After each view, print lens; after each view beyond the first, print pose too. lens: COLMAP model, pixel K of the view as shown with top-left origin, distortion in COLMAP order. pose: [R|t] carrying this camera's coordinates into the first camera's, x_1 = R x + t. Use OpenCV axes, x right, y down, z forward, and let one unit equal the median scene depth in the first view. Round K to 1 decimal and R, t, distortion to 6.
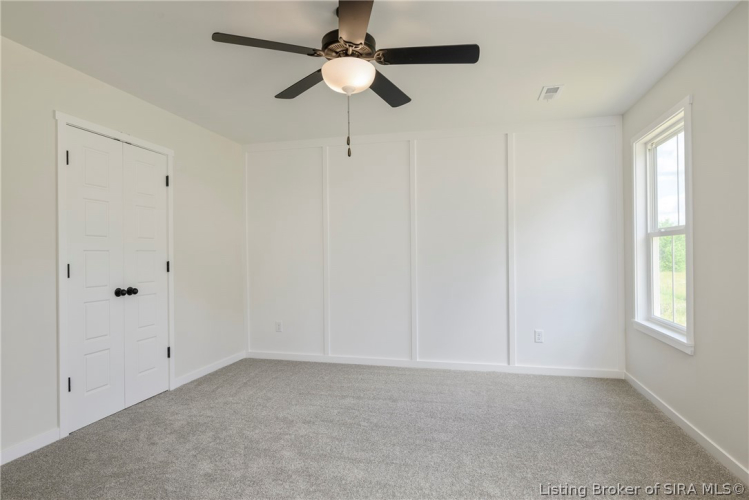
lens RADIAL K [[421.2, 0, 377.7], [0, 421.2, 253.3], [0, 0, 1]] dist [0.003518, 0.000345]
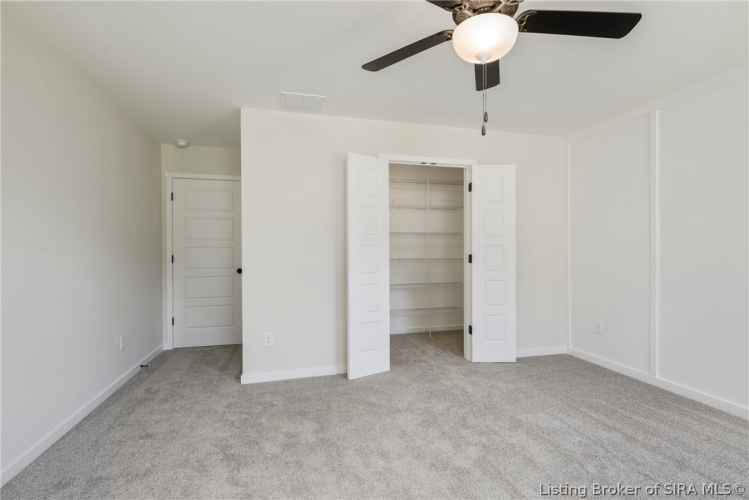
lens RADIAL K [[362.1, 0, 373.0], [0, 362.1, 253.4], [0, 0, 1]] dist [-0.002537, 0.000971]
pose [[0.474418, 0.013655, -0.880194, 0.307568], [0.000836, 0.999872, 0.015962, 0.000450], [0.880299, -0.008308, 0.474346, 0.295298]]
